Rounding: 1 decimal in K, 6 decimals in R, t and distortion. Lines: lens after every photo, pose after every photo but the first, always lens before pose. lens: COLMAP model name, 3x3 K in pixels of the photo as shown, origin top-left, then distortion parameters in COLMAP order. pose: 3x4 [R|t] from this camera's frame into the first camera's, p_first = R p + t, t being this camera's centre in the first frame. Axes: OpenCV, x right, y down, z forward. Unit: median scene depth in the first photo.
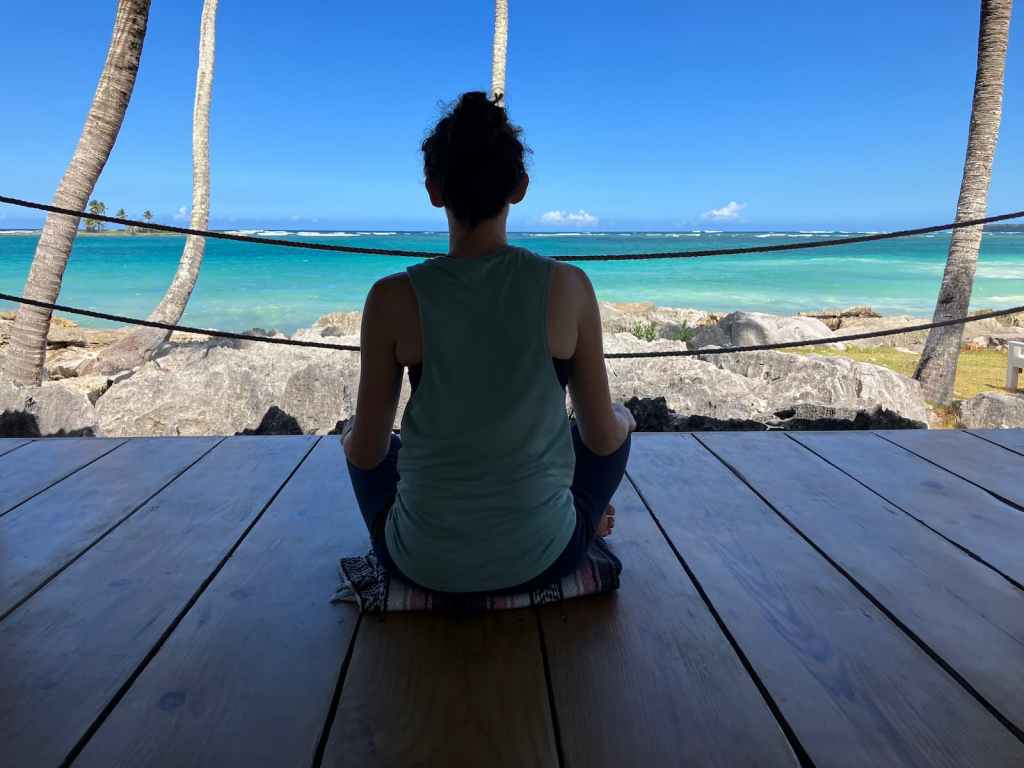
lens RADIAL K [[838.9, 0, 506.9], [0, 838.9, 389.1], [0, 0, 1]] dist [-0.009087, 0.011360]
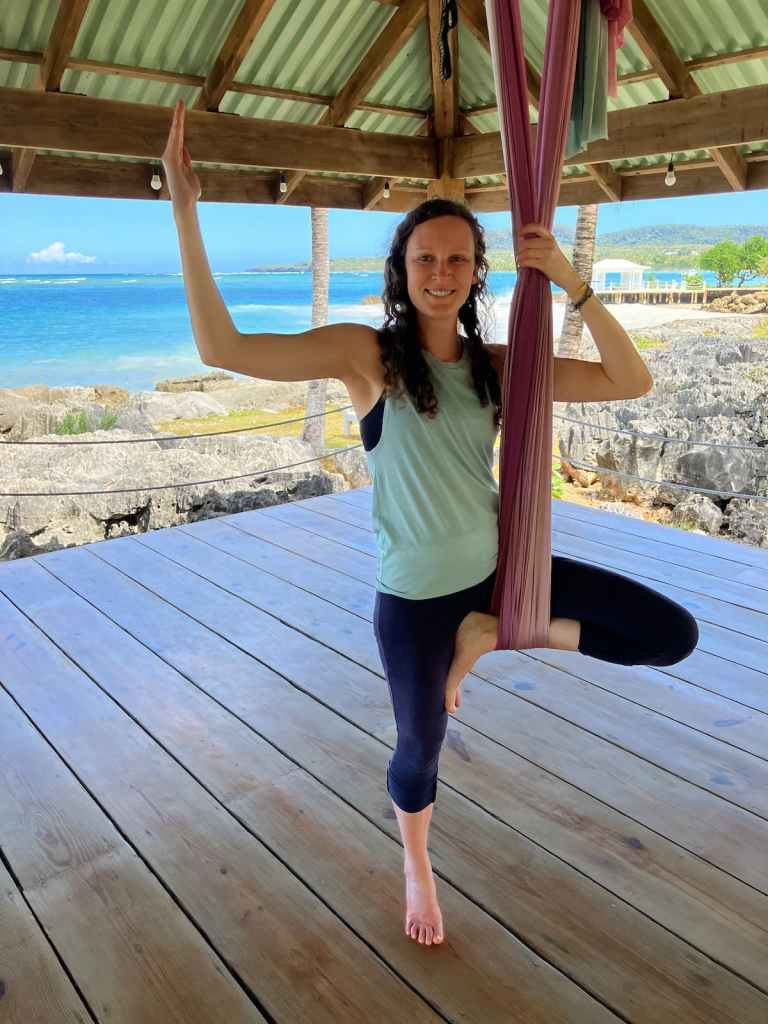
lens RADIAL K [[838.9, 0, 384.0], [0, 838.9, 512.0], [0, 0, 1]] dist [-0.009087, 0.011360]
pose [[0.799914, -0.170637, 0.575344, -0.299971], [0.119128, 0.984794, 0.126446, -0.060725], [-0.588172, -0.032606, 0.808078, -0.326785]]
